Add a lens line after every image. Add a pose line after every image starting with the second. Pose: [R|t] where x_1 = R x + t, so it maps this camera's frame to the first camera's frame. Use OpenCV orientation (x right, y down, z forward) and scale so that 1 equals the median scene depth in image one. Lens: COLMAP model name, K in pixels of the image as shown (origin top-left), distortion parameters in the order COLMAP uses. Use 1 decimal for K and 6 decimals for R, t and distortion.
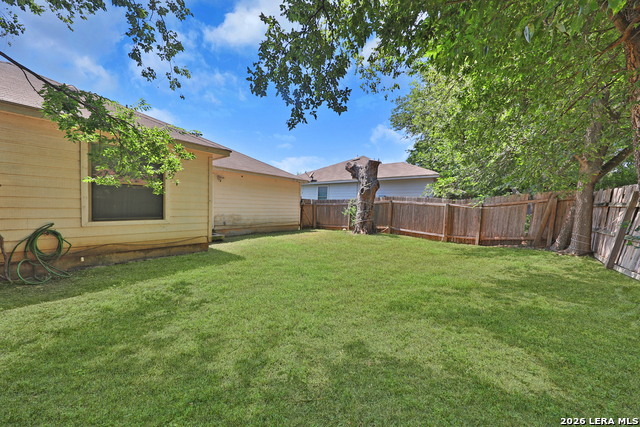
lens RADIAL K [[218.5, 0, 328.6], [0, 218.5, 202.9], [0, 0, 1]] dist [0.007964, -0.000111]
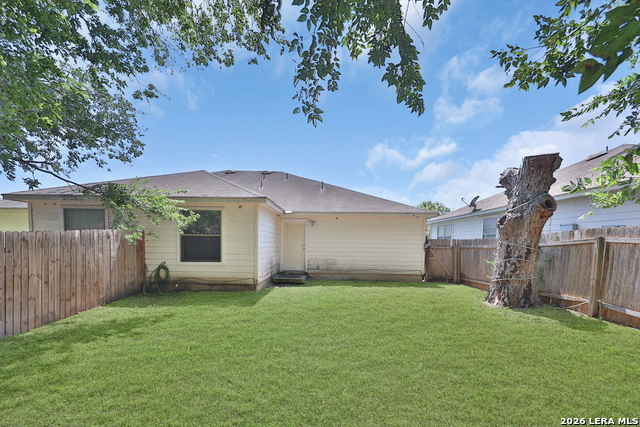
lens RADIAL K [[233.5, 0, 352.1], [0, 233.5, 241.3], [0, 0, 1]] dist [0.000121, -0.000079]
pose [[0.603898, -0.023299, -0.796721, 0.400527], [0.018518, 0.999713, -0.015200, -0.004828], [0.796847, -0.005574, 0.604156, 0.399943]]
